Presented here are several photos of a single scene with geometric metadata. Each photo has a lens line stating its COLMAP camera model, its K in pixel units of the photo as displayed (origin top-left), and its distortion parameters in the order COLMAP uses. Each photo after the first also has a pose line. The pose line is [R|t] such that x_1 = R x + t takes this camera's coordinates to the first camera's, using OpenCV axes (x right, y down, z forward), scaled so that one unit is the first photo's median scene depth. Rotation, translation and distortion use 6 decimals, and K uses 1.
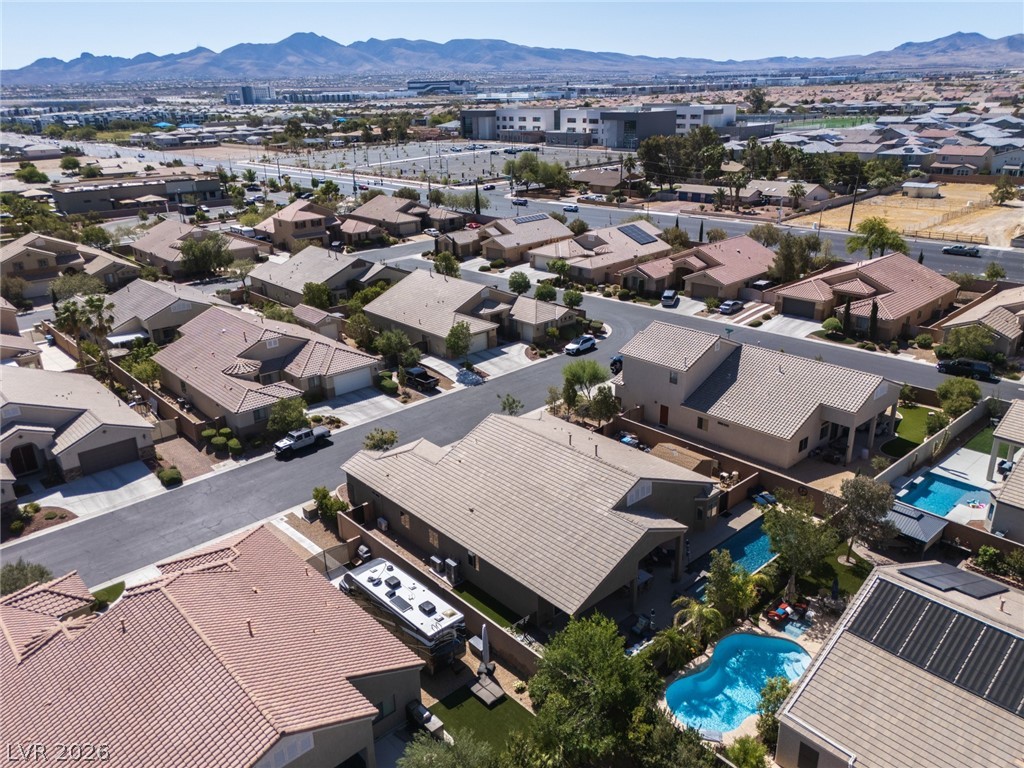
lens RADIAL K [[753.4, 0, 514.5], [0, 753.4, 384.6], [0, 0, 1]] dist [0.071515, -0.057046]
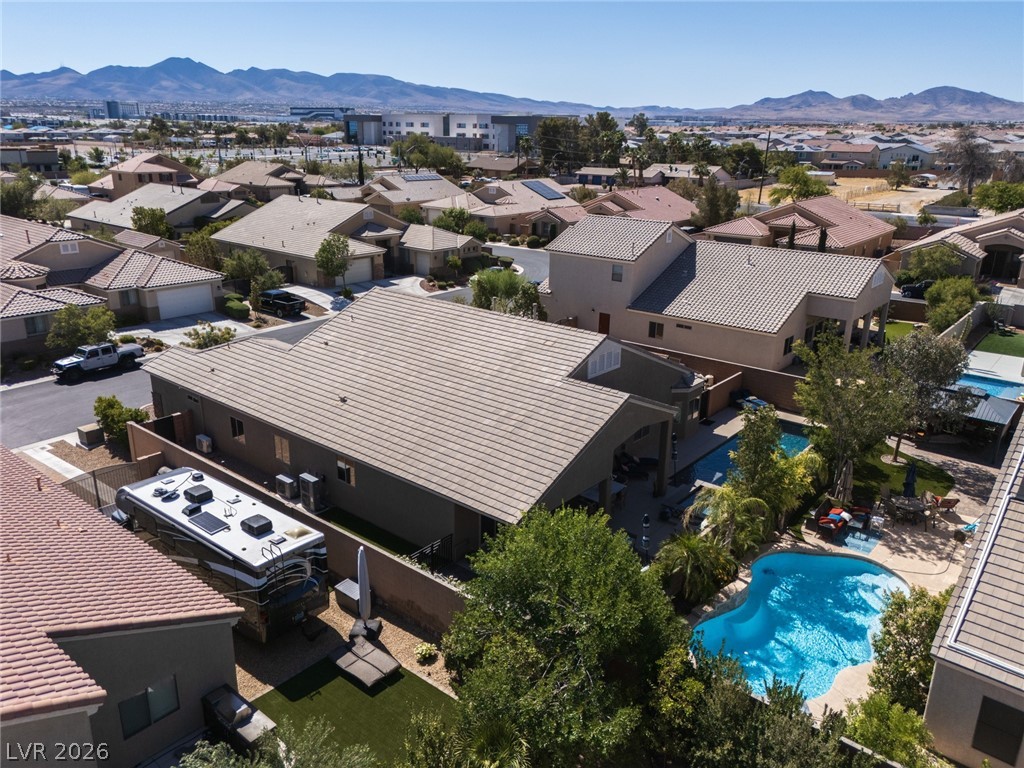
lens RADIAL K [[763.6, 0, 513.8], [0, 763.6, 383.5], [0, 0, 1]] dist [0.077709, -0.077512]
pose [[0.989902, -0.009303, 0.141450, -0.006253], [0.014449, 0.999269, -0.035399, 0.176542], [-0.141017, 0.037085, 0.989312, 0.340294]]
